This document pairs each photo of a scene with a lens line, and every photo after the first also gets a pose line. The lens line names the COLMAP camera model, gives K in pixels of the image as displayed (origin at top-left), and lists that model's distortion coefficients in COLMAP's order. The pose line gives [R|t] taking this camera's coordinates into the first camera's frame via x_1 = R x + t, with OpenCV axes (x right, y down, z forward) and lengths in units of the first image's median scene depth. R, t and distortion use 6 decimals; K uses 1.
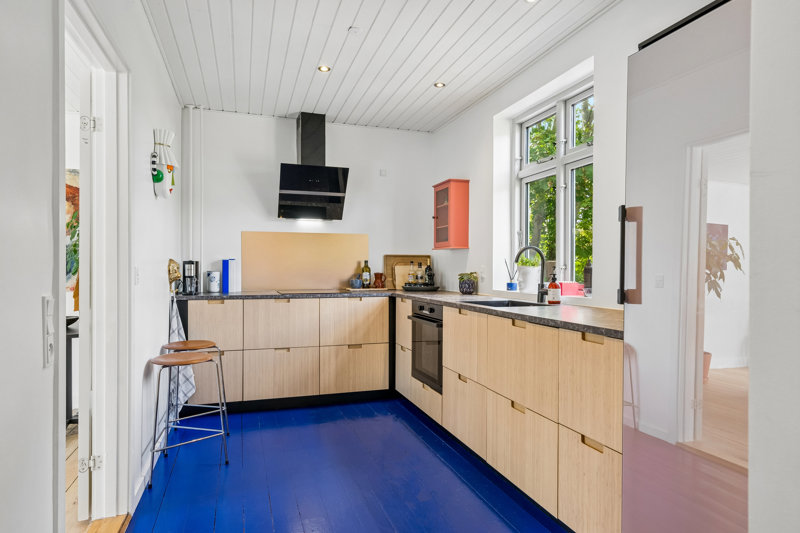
lens RADIAL K [[484.4, 0, 397.7], [0, 484.4, 270.7], [0, 0, 1]] dist [0.006261, 0.000643]
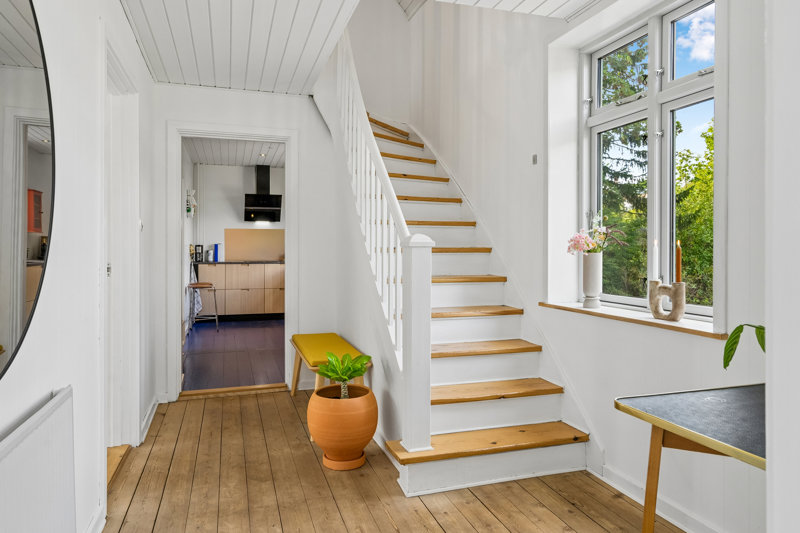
lens RADIAL K [[537.1, 0, 399.2], [0, 537.1, 256.0], [0, 0, 1]] dist [-0.002991, -0.000562]
pose [[0.999997, 0.000896, -0.002427, 0.380434], [-0.000876, 0.999967, 0.008136, 0.006537], [0.002434, -0.008134, 0.999964, -1.142604]]
